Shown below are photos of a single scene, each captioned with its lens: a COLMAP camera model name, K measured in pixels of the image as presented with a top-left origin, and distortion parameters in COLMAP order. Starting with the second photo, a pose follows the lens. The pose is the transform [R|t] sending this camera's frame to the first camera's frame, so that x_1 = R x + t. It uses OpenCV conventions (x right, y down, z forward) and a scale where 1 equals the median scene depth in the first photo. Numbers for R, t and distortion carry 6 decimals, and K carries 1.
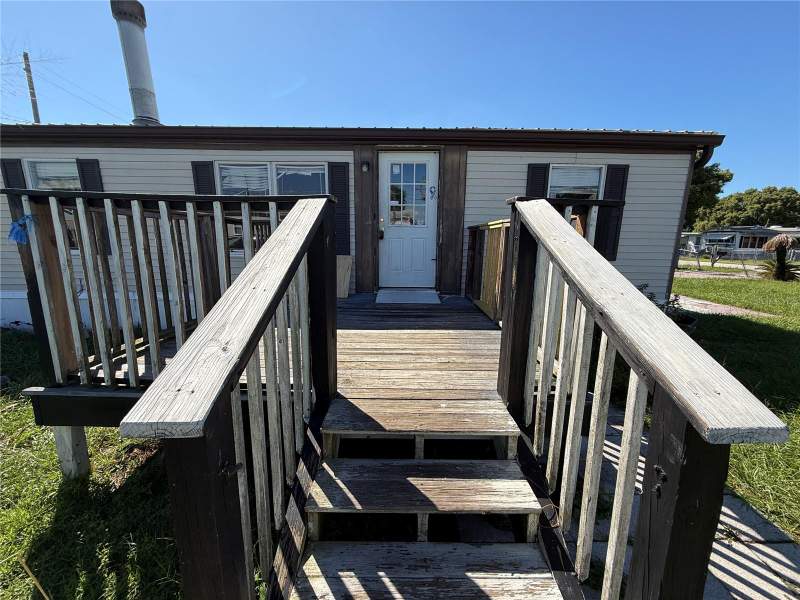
lens RADIAL K [[318.9, 0, 400.0], [0, 318.9, 299.9], [0, 0, 1]] dist [0.001371, -0.000325]
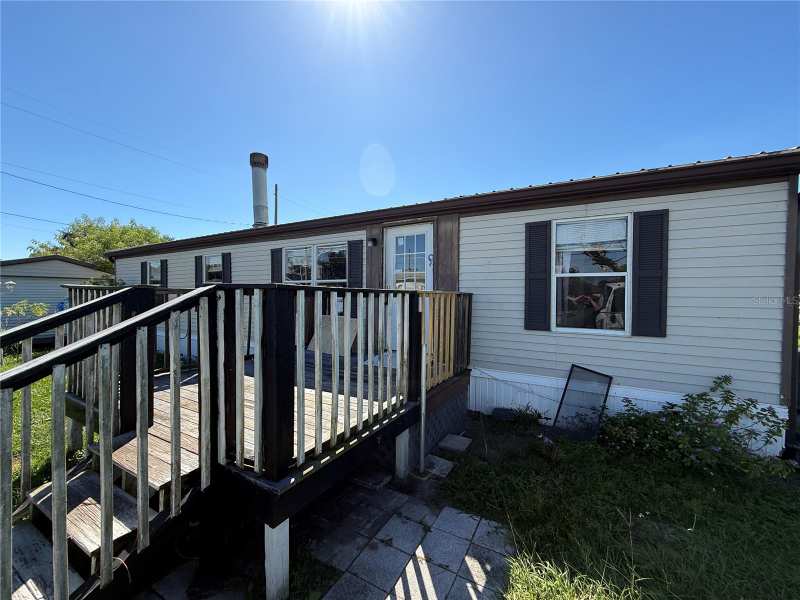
lens RADIAL K [[318.9, 0, 400.2], [0, 318.9, 300.4], [0, 0, 1]] dist [0.001371, -0.000325]
pose [[0.873973, 0.002724, -0.485966, 0.527907], [-0.086737, 0.984802, -0.150470, -0.047326], [0.478171, 0.173658, 0.860927, 0.096769]]
